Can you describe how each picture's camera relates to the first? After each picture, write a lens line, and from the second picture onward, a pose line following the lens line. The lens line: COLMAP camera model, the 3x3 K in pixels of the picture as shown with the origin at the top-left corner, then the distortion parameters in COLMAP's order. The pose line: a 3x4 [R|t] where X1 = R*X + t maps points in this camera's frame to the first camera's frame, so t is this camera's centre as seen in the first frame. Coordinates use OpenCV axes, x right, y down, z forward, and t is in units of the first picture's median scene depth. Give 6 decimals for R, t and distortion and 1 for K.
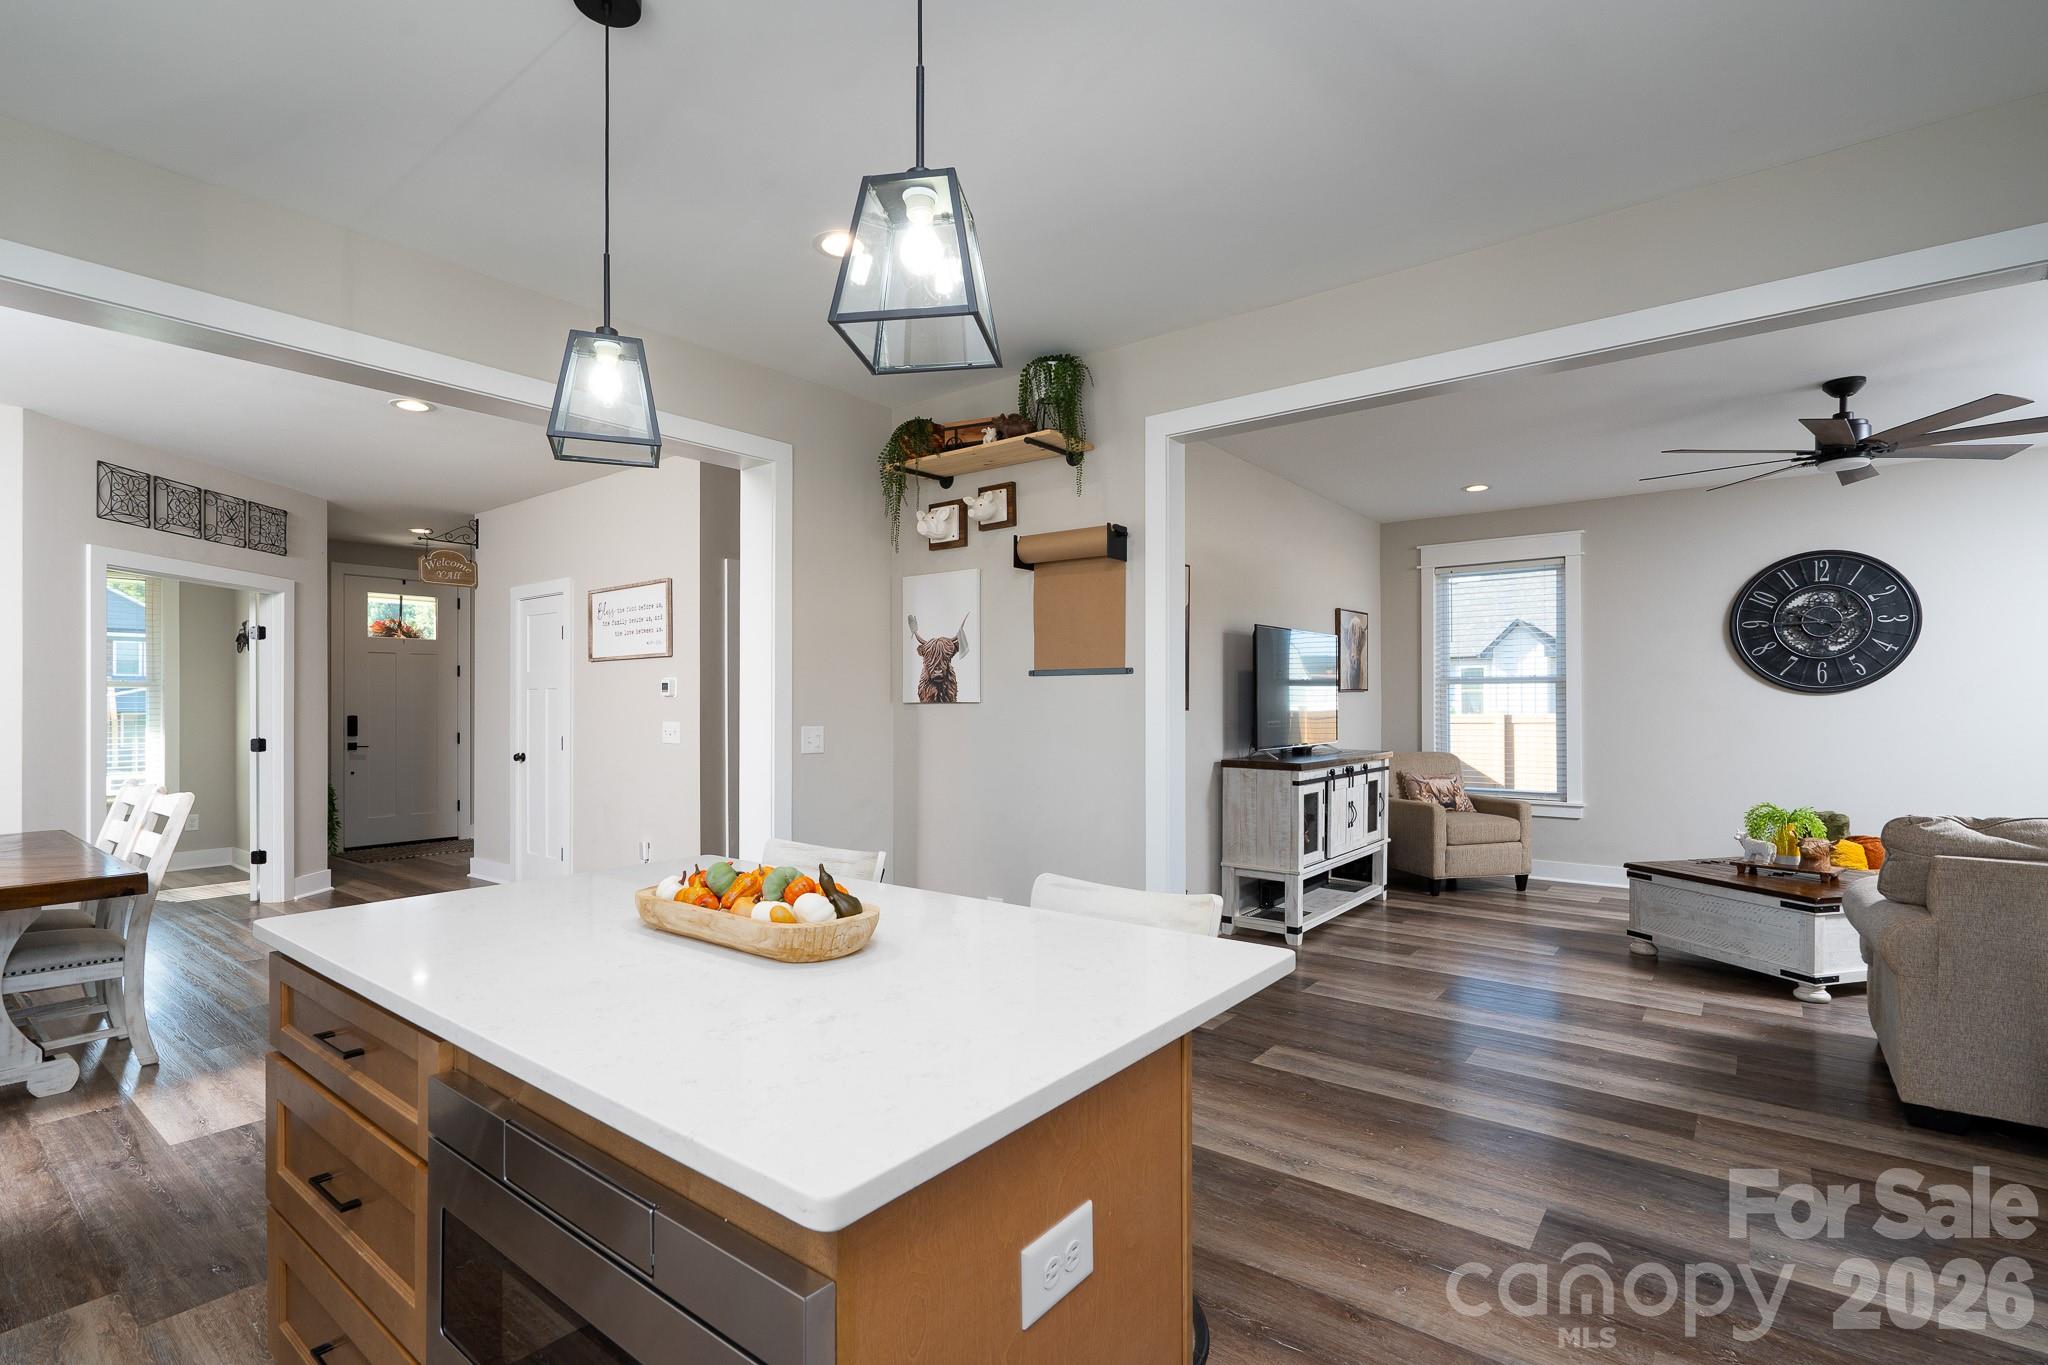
lens RADIAL K [[942.8, 0, 1027.9], [0, 942.8, 695.0], [0, 0, 1]] dist [0.013354, -0.000490]
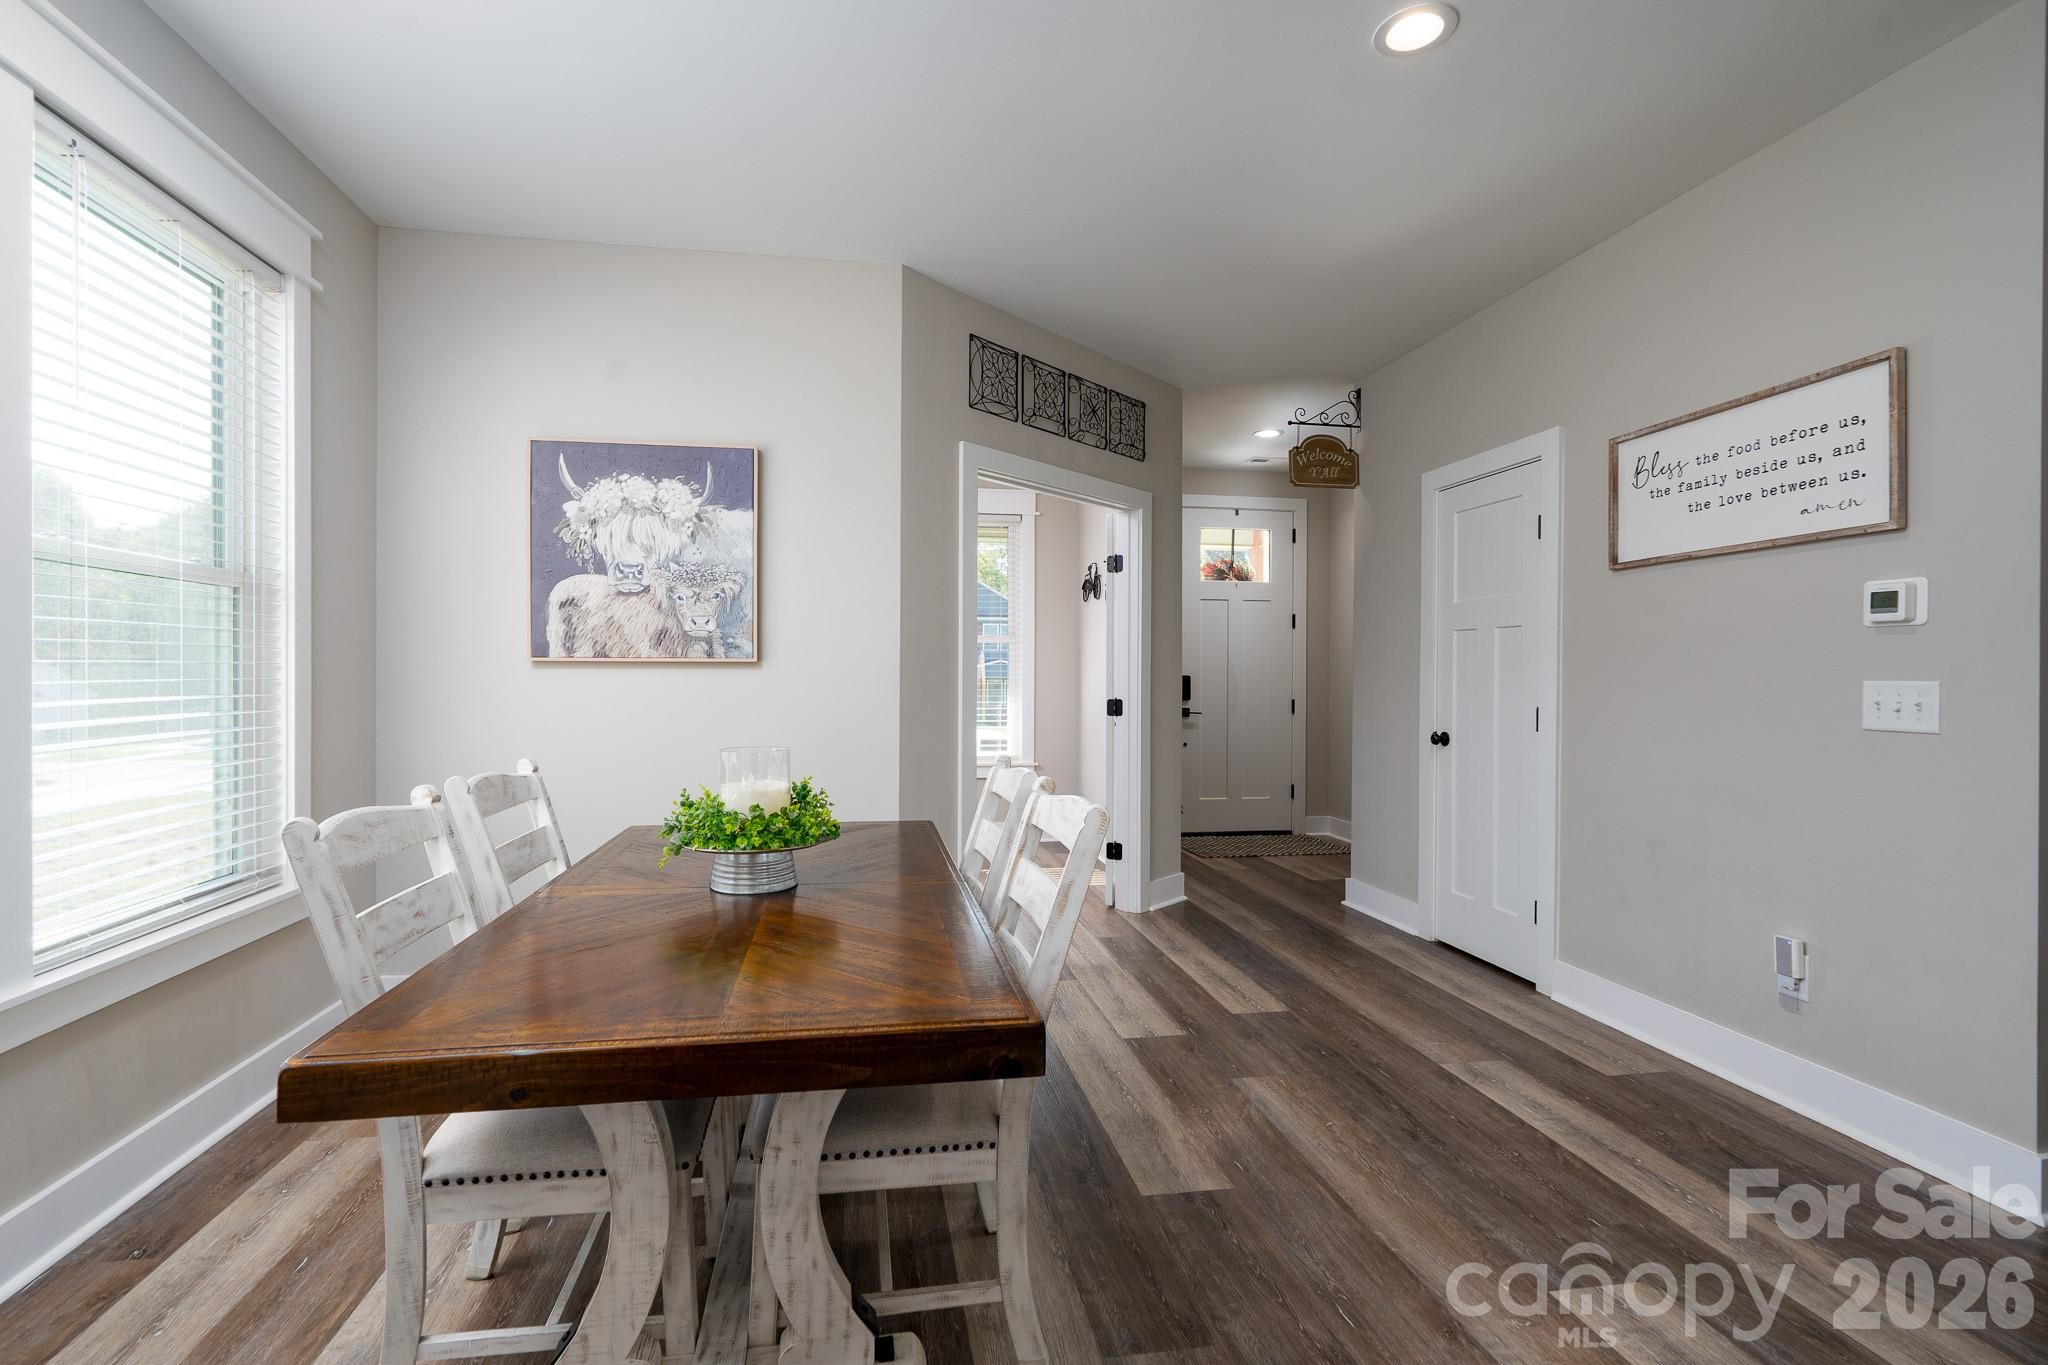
lens RADIAL K [[942.8, 0, 1020.8], [0, 942.8, 678.2], [0, 0, 1]] dist [0.013354, -0.000490]
pose [[0.748891, 0.008885, -0.662633, -0.373590], [-0.003718, 0.999951, 0.009206, 0.023181], [0.662682, -0.004430, 0.748887, 0.389983]]
